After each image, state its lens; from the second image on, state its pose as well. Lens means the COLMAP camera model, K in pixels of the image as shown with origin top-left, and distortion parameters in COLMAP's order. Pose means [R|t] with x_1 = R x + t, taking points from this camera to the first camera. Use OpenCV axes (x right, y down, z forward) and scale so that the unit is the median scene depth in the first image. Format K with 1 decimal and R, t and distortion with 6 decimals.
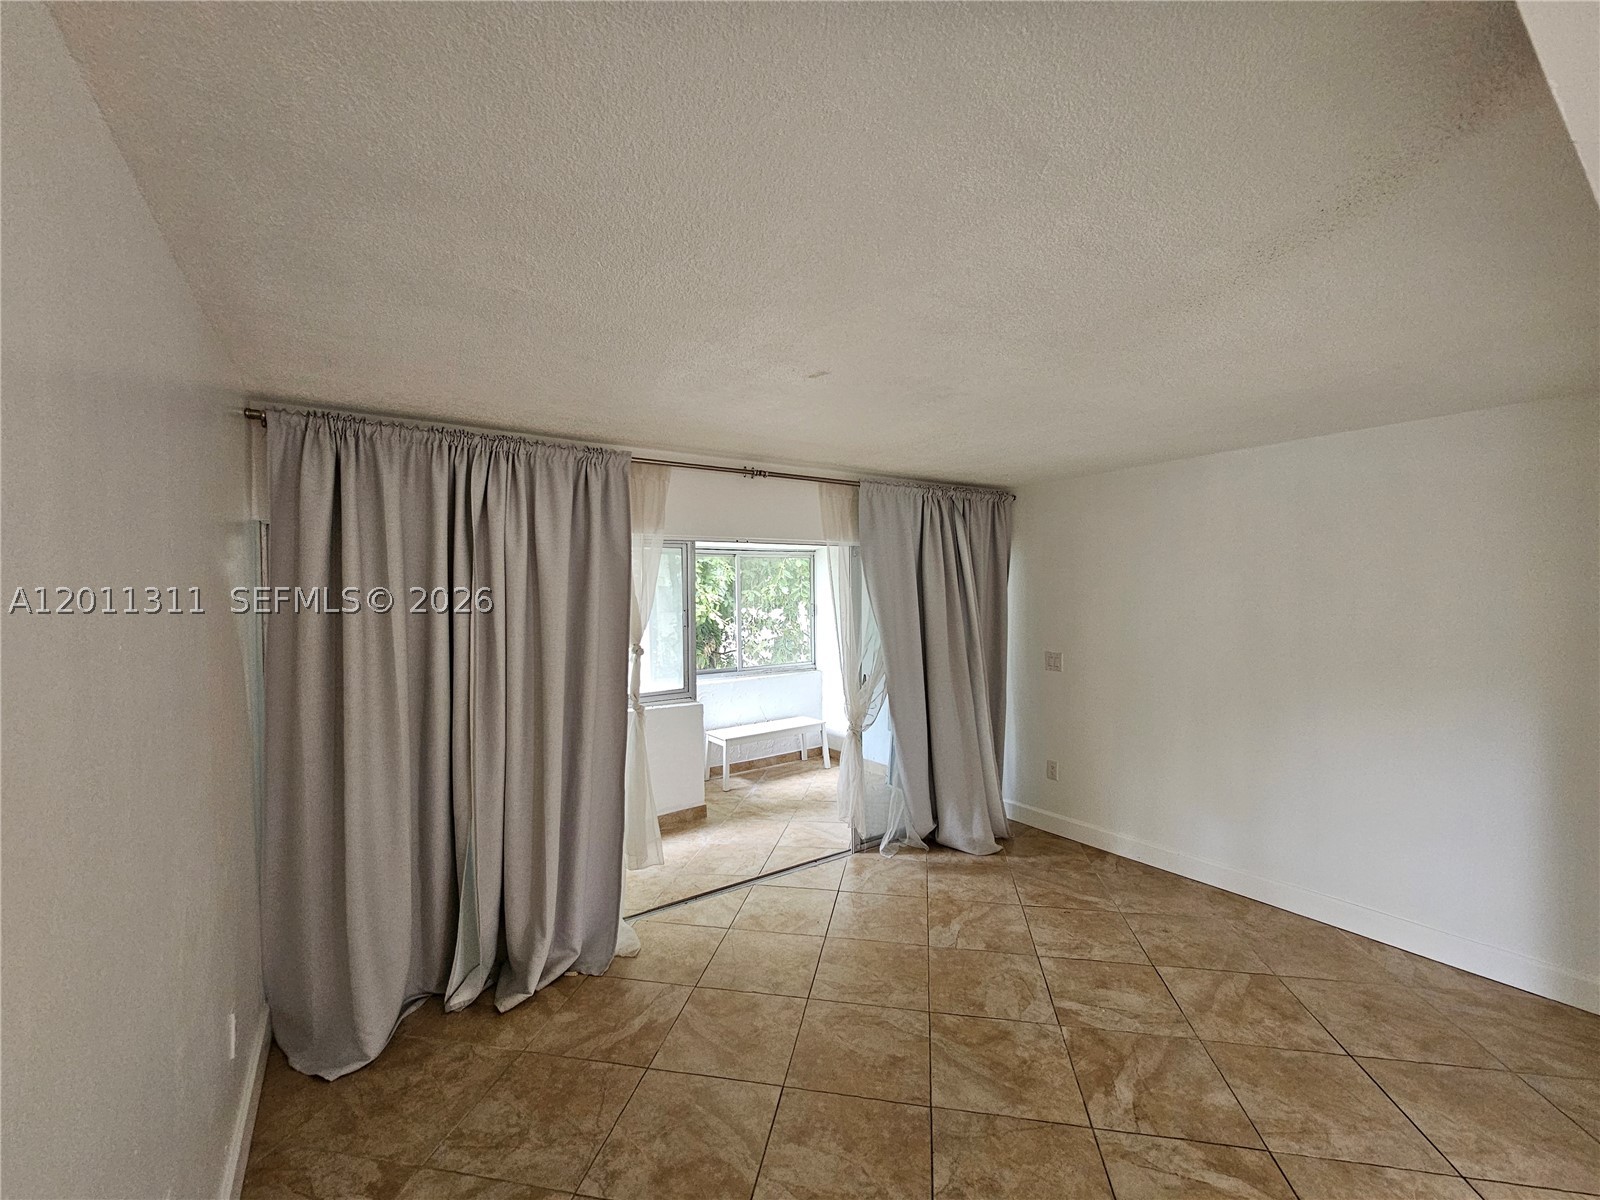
lens RADIAL K [[654.7, 0, 794.9], [0, 654.7, 603.5], [0, 0, 1]] dist [-0.001174, -0.000016]
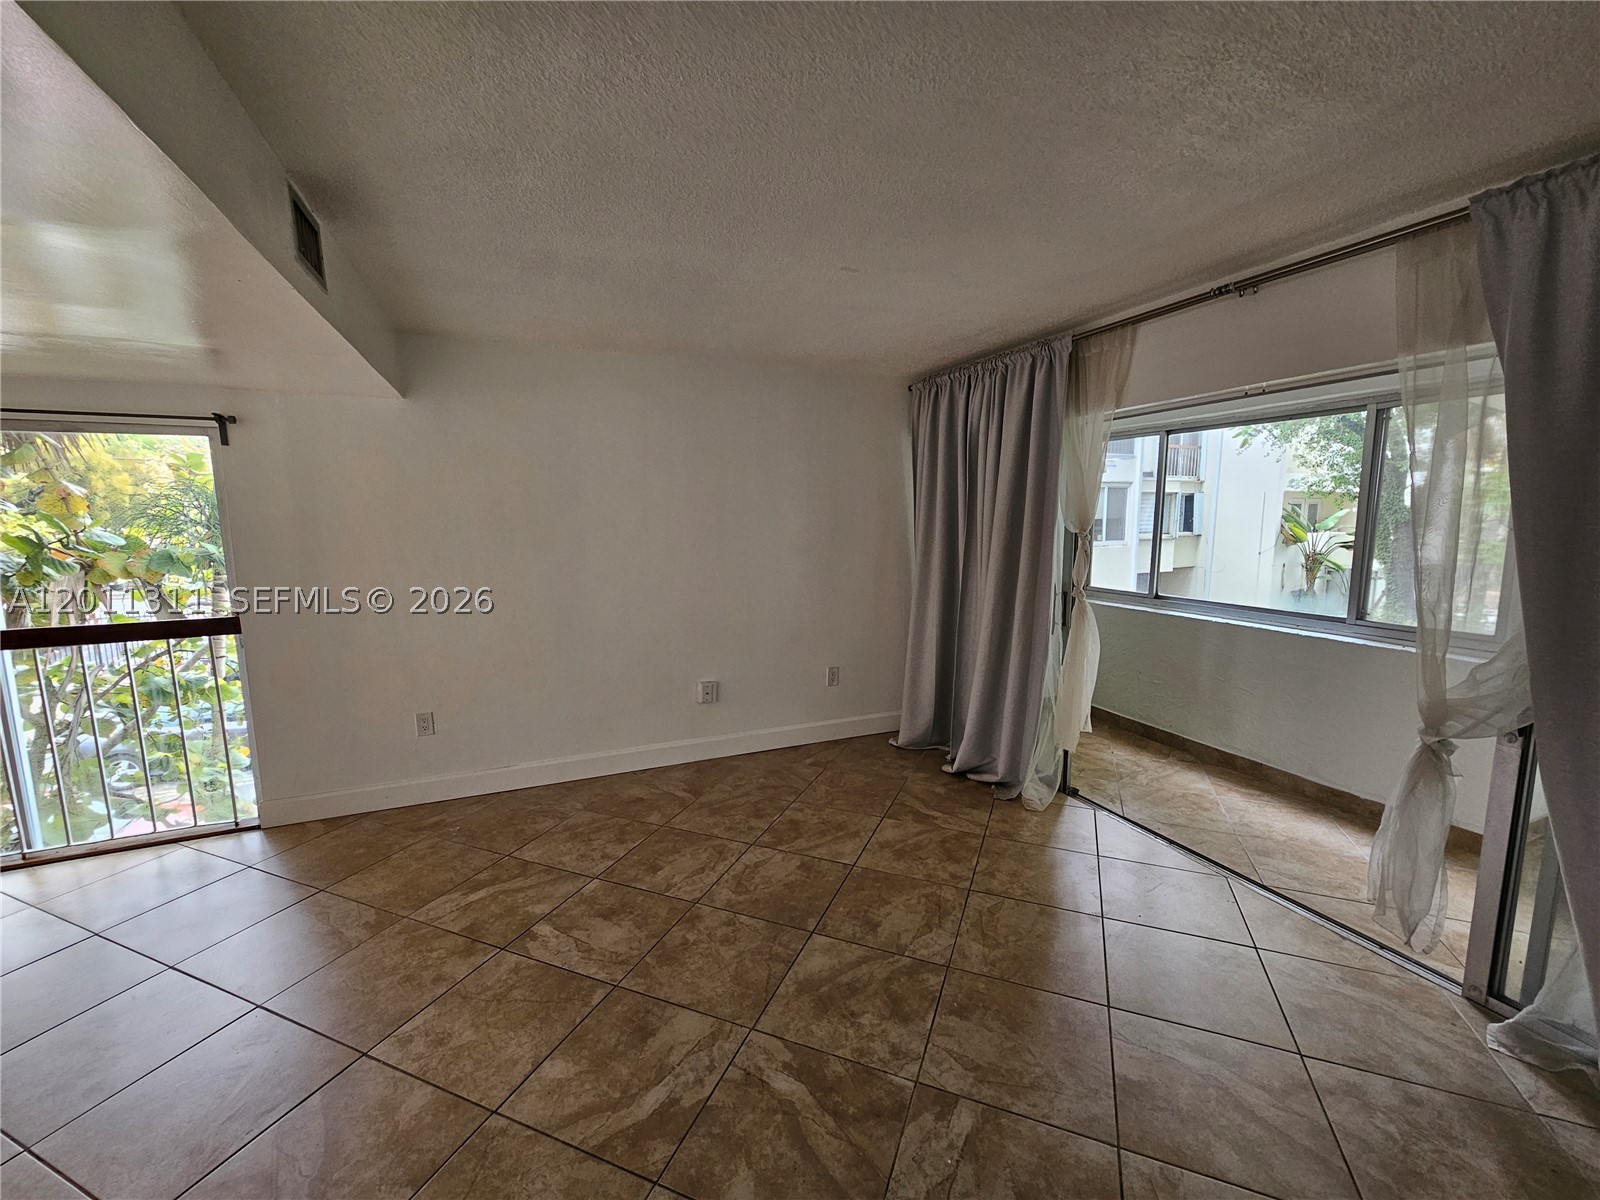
lens RADIAL K [[654.7, 0, 800.2], [0, 654.7, 599.8], [0, 0, 1]] dist [-0.002801, -0.000111]
pose [[-0.197472, 0.142572, -0.969886, 0.931318], [-0.003639, 0.989254, 0.146160, 0.028202], [0.980302, 0.032392, -0.194831, 0.898182]]
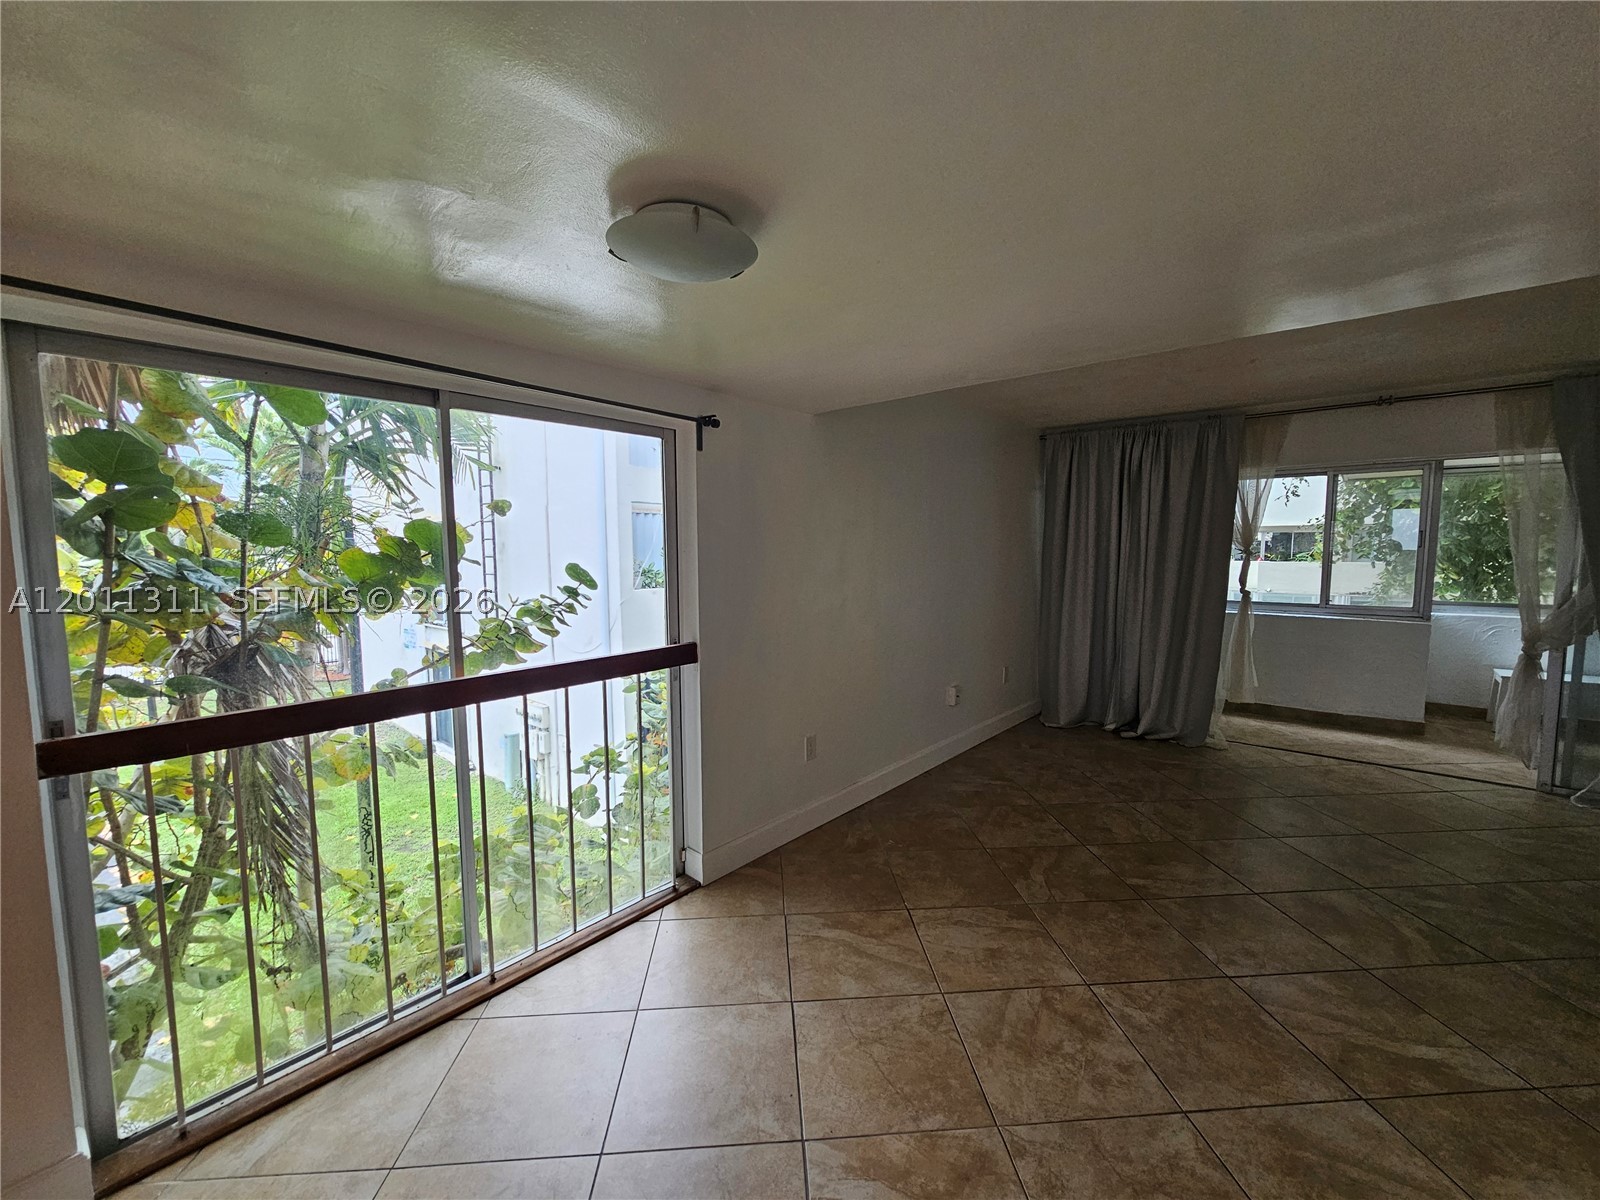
lens RADIAL K [[653.1, 0, 797.7], [0, 653.1, 601.0], [0, 0, 1]] dist [-0.004623, 0.000330]
pose [[0.257111, 0.093105, -0.961886, 1.017345], [-0.012847, 0.995589, 0.092934, 0.067868], [0.966297, -0.011537, 0.257173, -0.355628]]
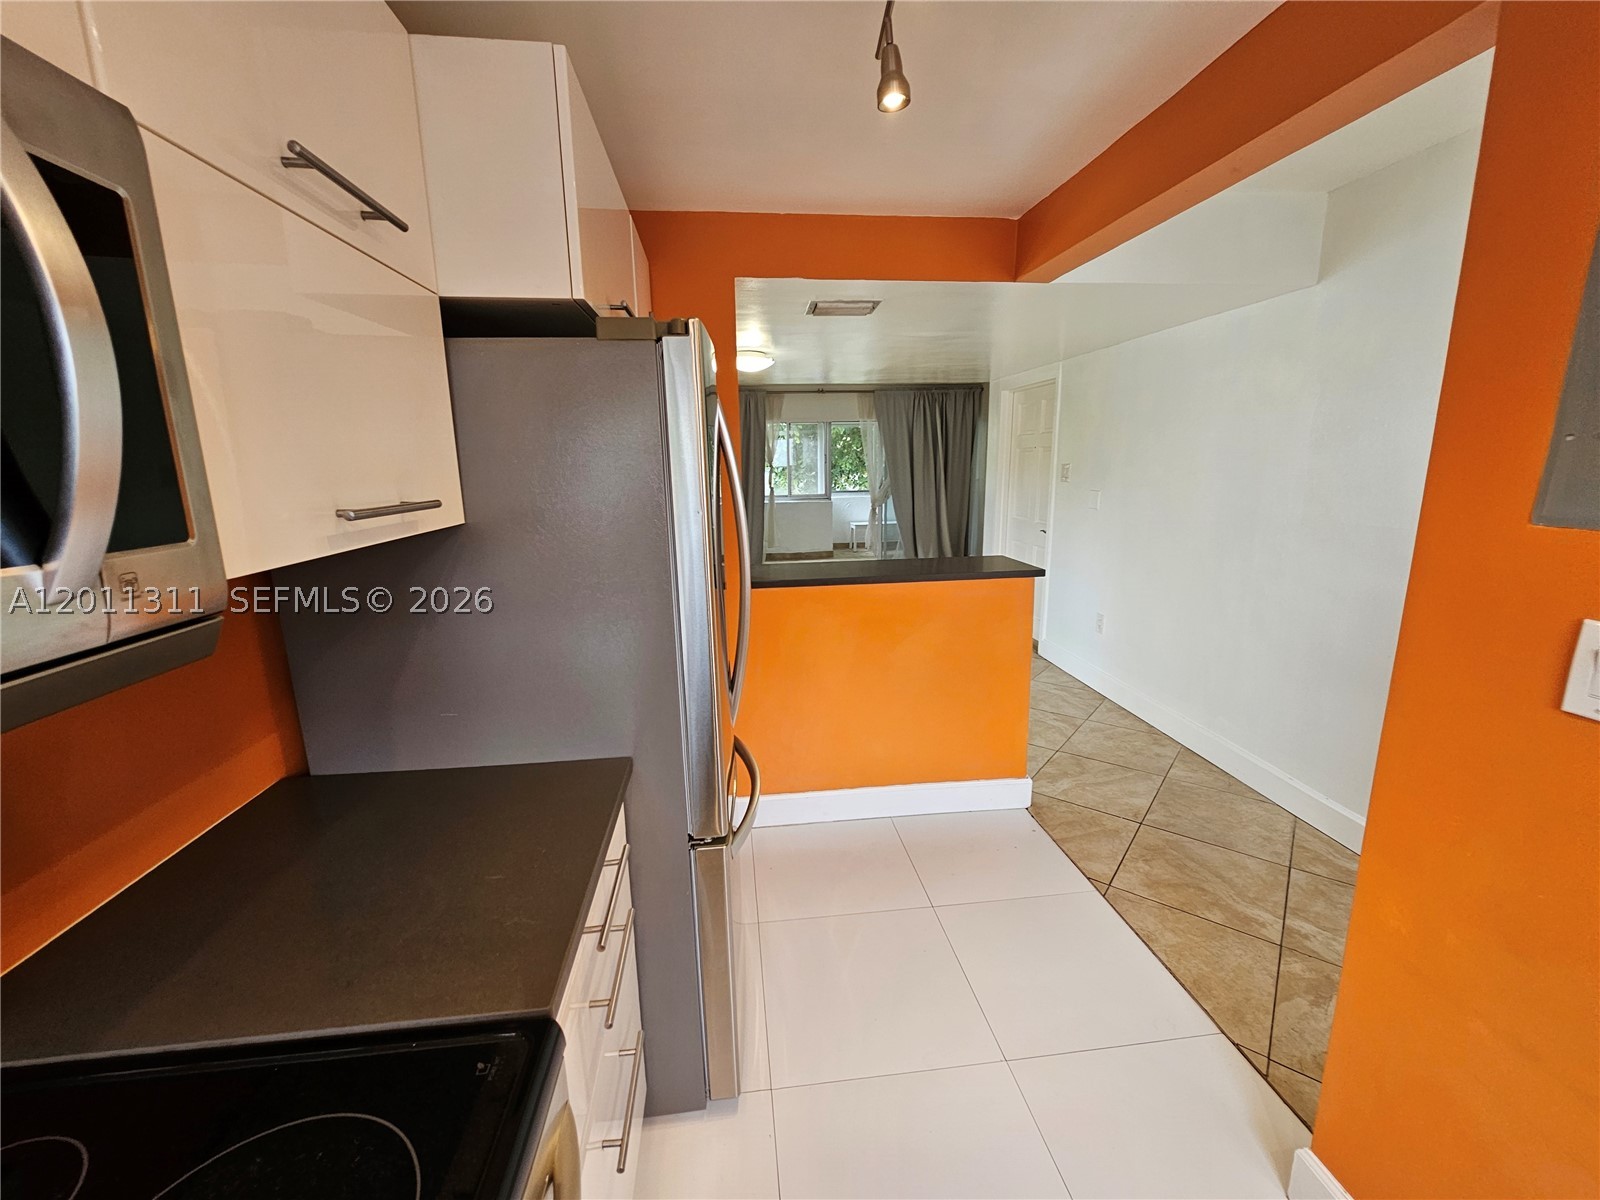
lens RADIAL K [[653.1, 0, 797.7], [0, 653.1, 601.0], [0, 0, 1]] dist [-0.004623, 0.000330]
pose [[0.883722, 0.096240, -0.458010, 1.301936], [-0.001616, 0.979250, 0.202647, 0.079371], [0.468009, -0.178344, 0.865541, -1.557671]]
